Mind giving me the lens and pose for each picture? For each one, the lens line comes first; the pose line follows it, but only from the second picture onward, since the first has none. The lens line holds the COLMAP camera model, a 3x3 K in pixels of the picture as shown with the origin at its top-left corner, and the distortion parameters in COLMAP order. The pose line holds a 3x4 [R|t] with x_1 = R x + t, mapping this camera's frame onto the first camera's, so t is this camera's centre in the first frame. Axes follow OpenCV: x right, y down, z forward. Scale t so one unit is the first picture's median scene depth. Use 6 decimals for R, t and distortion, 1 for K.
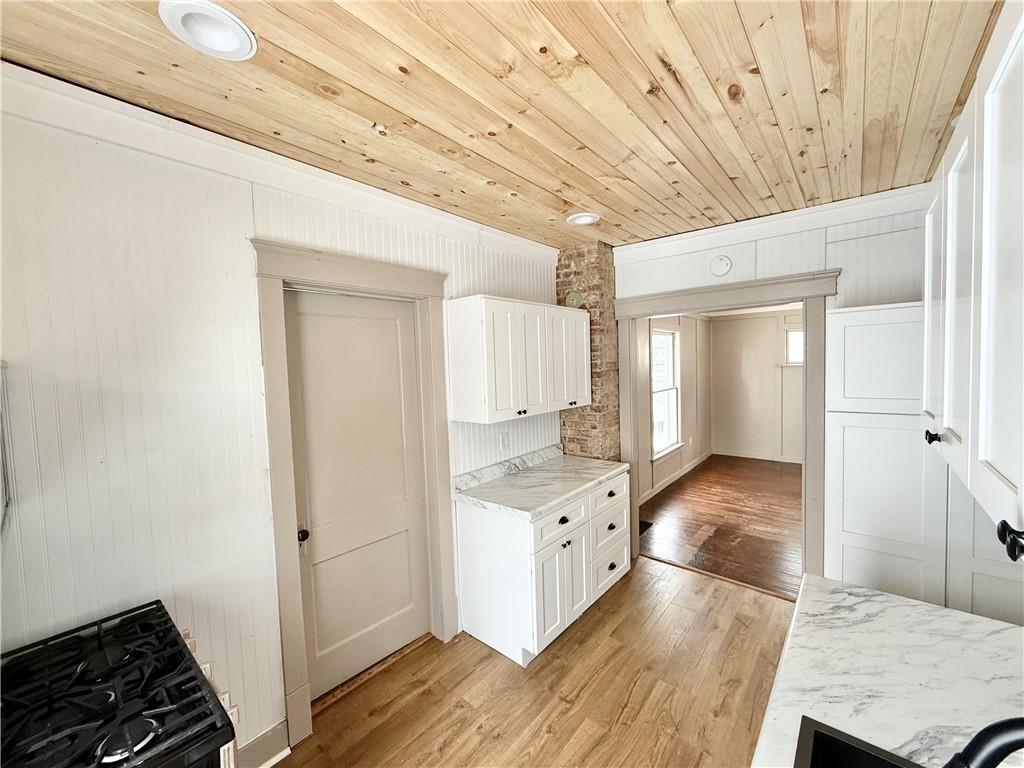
lens RADIAL K [[408.4, 0, 508.0], [0, 408.4, 382.1], [0, 0, 1]] dist [-0.000255, -0.000391]
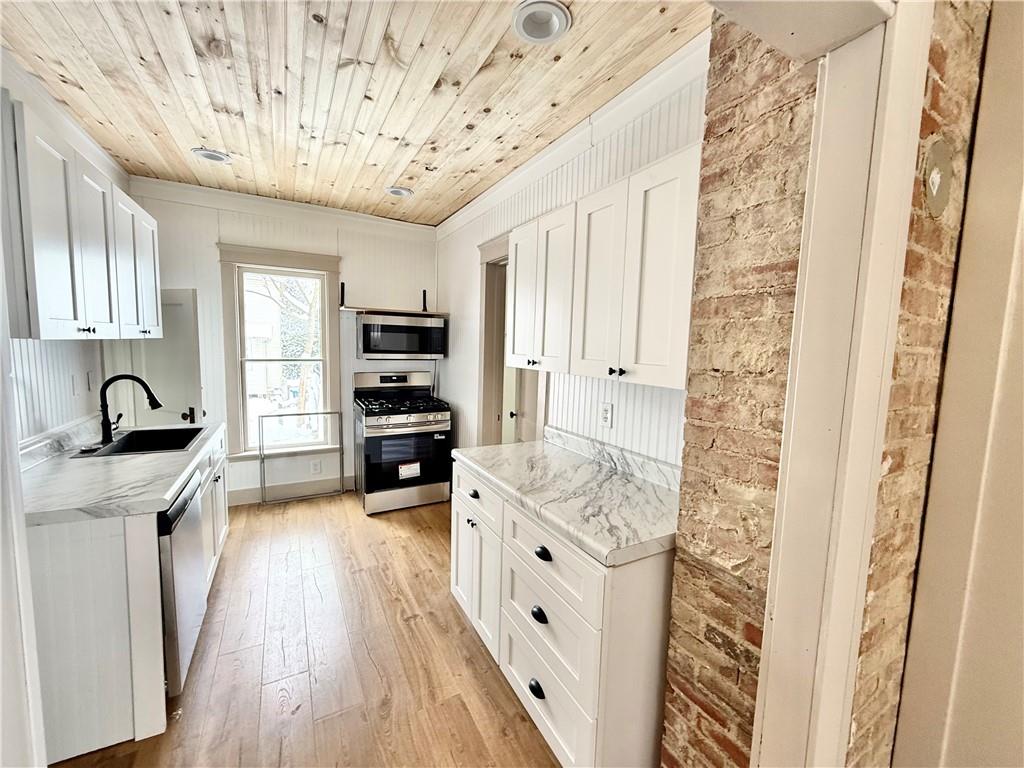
lens RADIAL K [[408.4, 0, 507.5], [0, 408.4, 386.8], [0, 0, 1]] dist [-0.000255, -0.000391]
pose [[-0.361735, 0.119407, -0.924602, 0.803564], [-0.055583, 0.987237, 0.149242, 0.007014], [0.930623, 0.105378, -0.350481, 1.281553]]
